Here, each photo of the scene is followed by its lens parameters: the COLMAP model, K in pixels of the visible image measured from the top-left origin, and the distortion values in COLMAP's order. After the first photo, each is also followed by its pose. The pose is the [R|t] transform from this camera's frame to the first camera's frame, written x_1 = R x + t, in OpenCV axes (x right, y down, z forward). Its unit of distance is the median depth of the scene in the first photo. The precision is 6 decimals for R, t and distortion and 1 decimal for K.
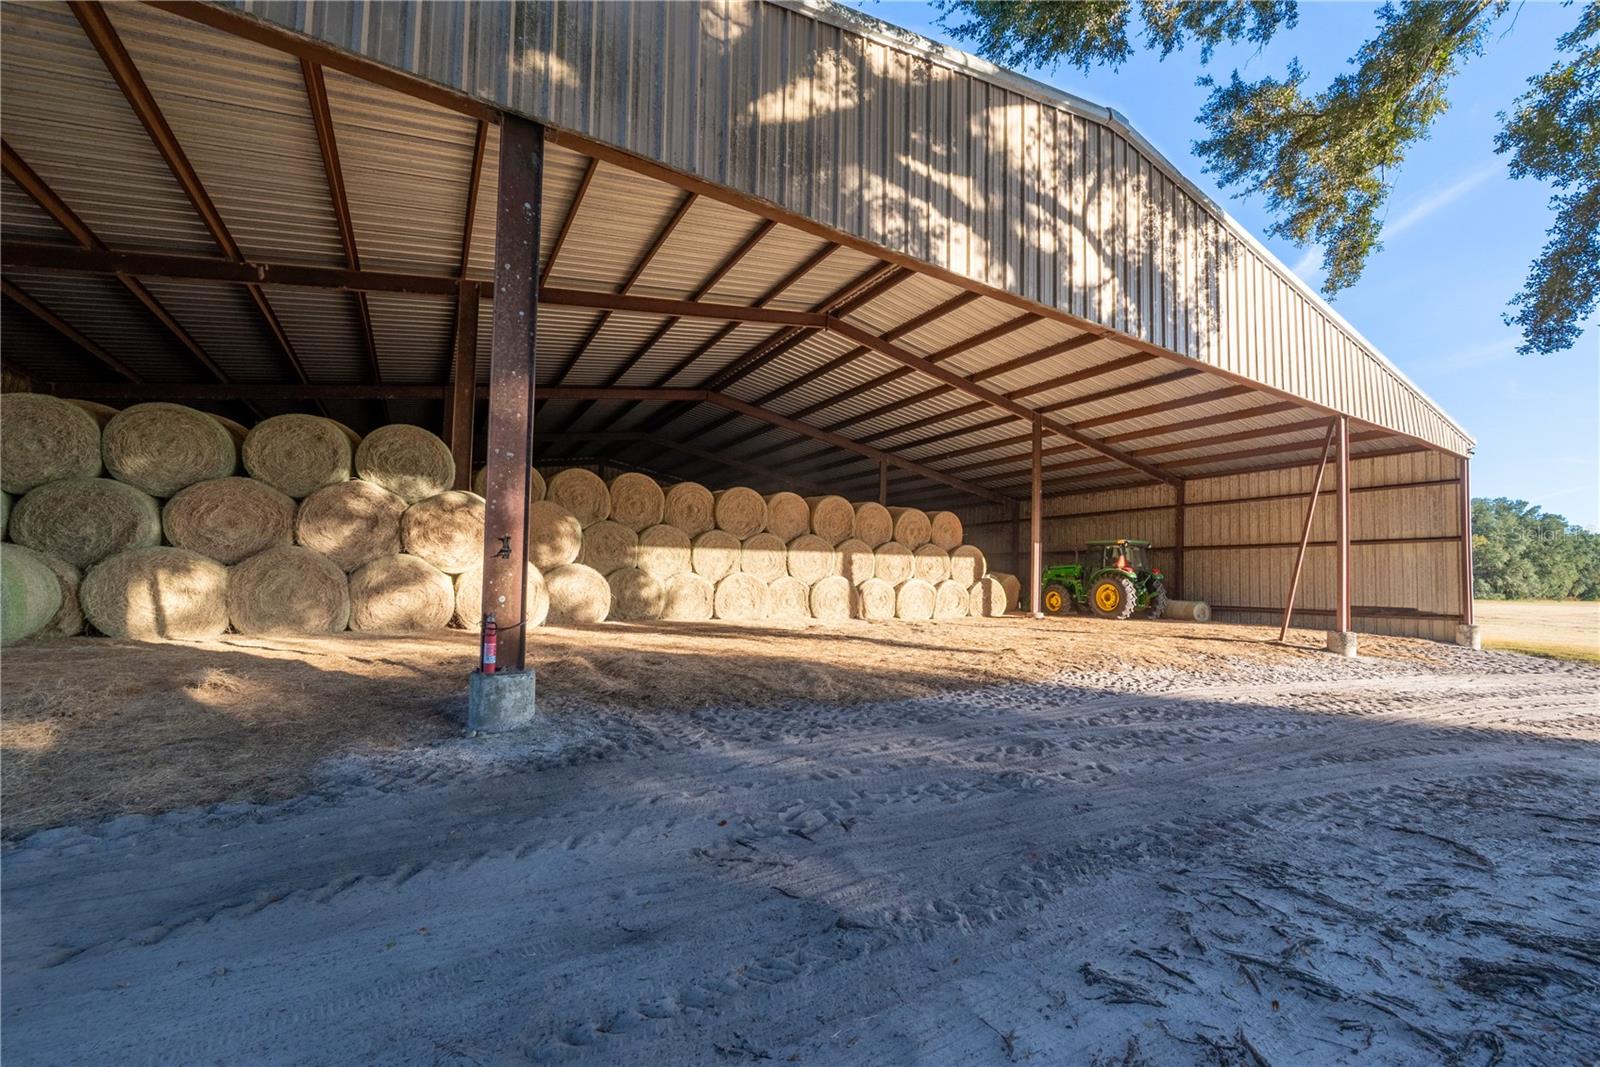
lens RADIAL K [[674.5, 0, 781.1], [0, 674.5, 553.6], [0, 0, 1]] dist [0.000639, -0.000418]
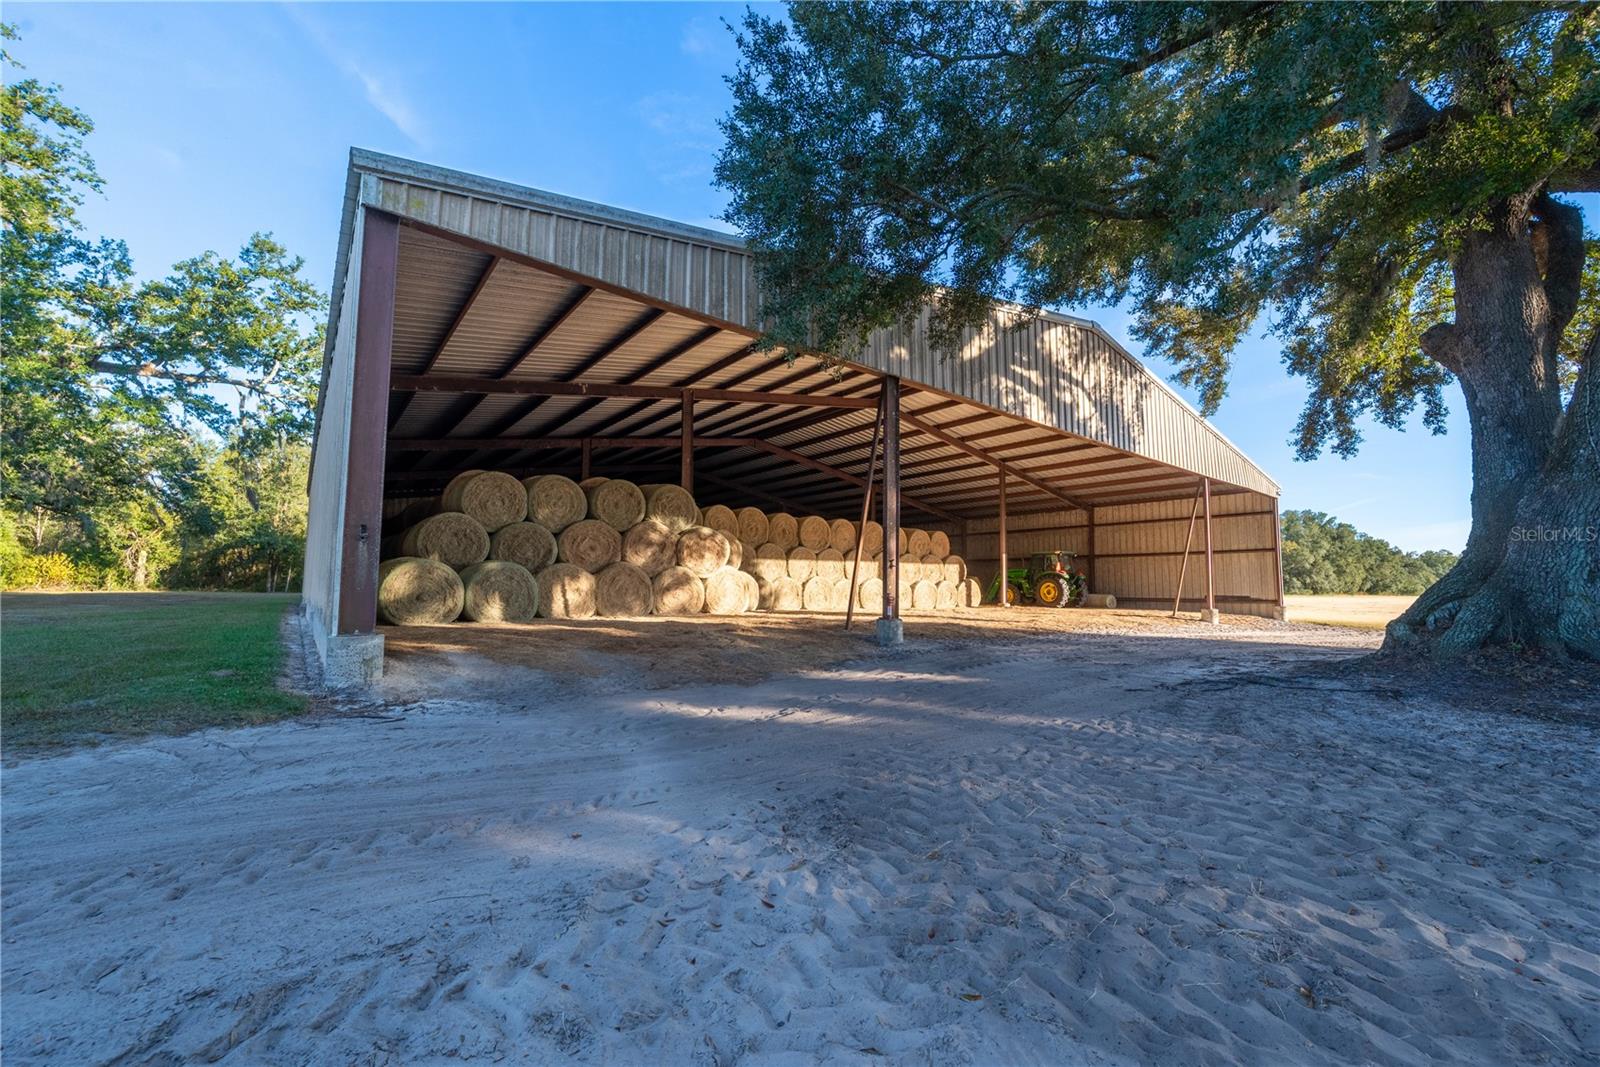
lens RADIAL K [[653.1, 0, 760.2], [0, 653.1, 536.7], [0, 0, 1]] dist [0.001838, 0.000143]
pose [[0.992953, -0.001883, 0.118491, -0.436996], [0.005919, 0.999414, -0.033724, -0.012694], [-0.118358, 0.034188, 0.992382, -0.448247]]
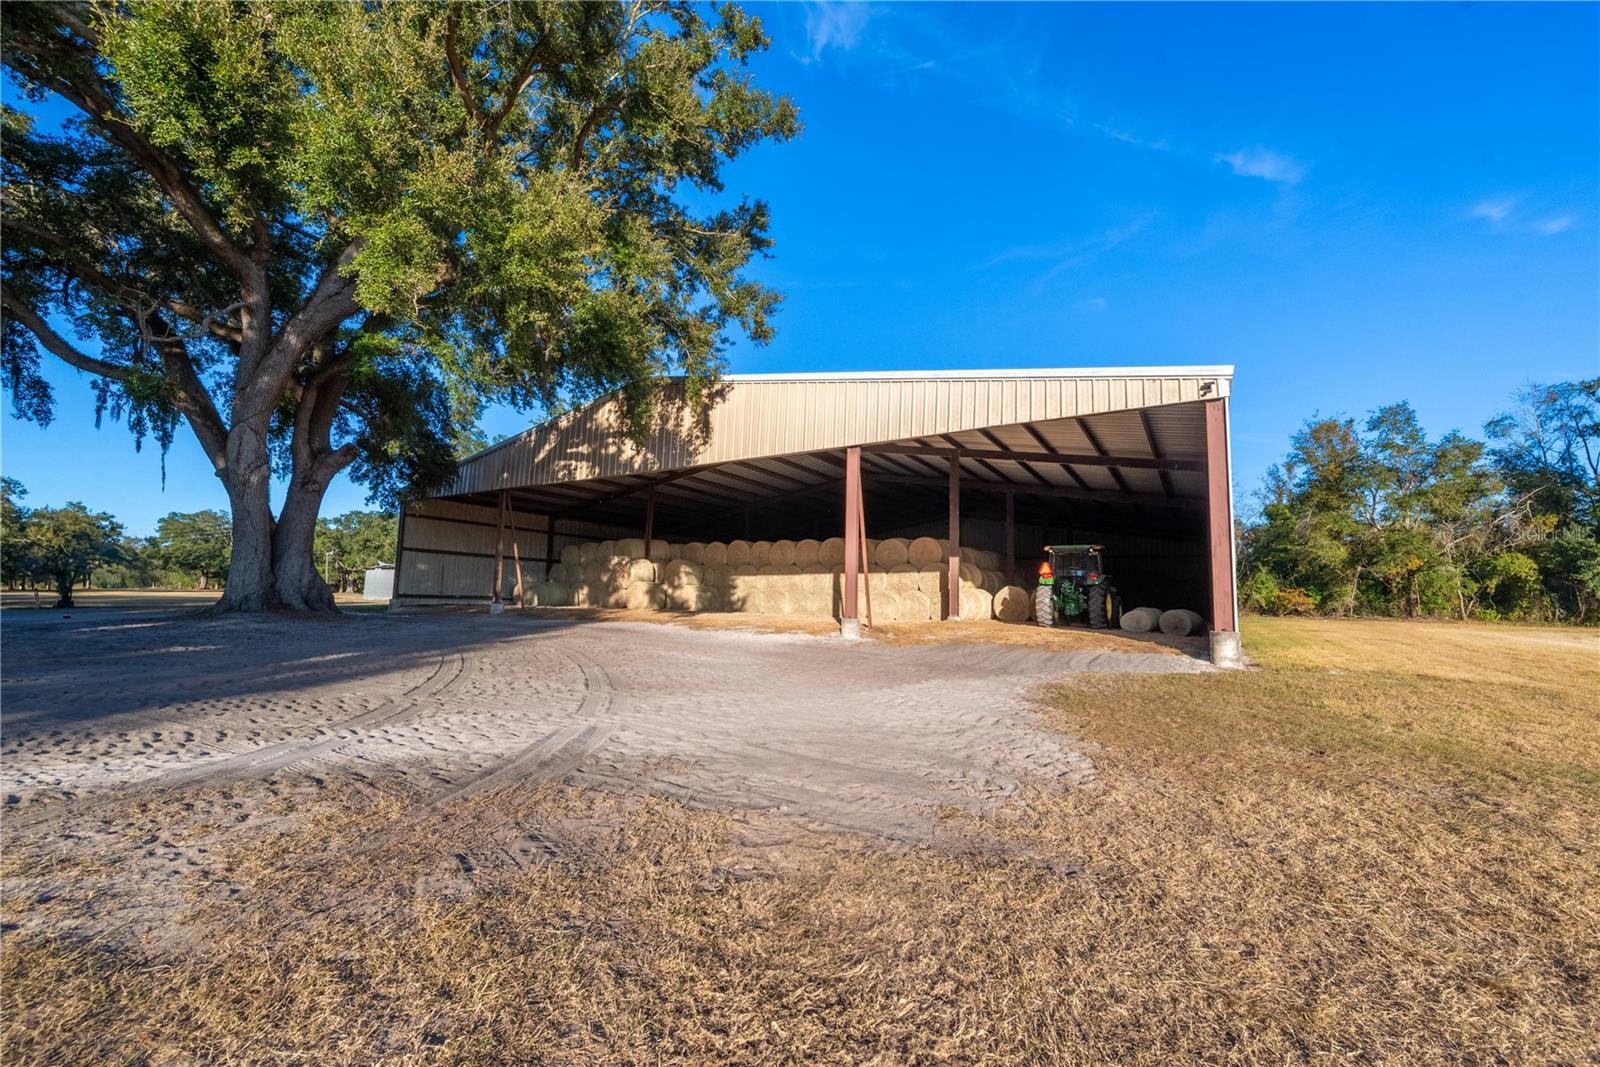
lens RADIAL K [[632.7, 0, 800.0], [0, 632.7, 533.5], [0, 0, 1]] dist [0.001074, 0.000068]
pose [[0.441031, -0.109163, -0.890828, 1.859690], [0.016366, 0.993389, -0.113628, 0.097147], [0.897342, 0.035534, 0.439902, 0.380163]]
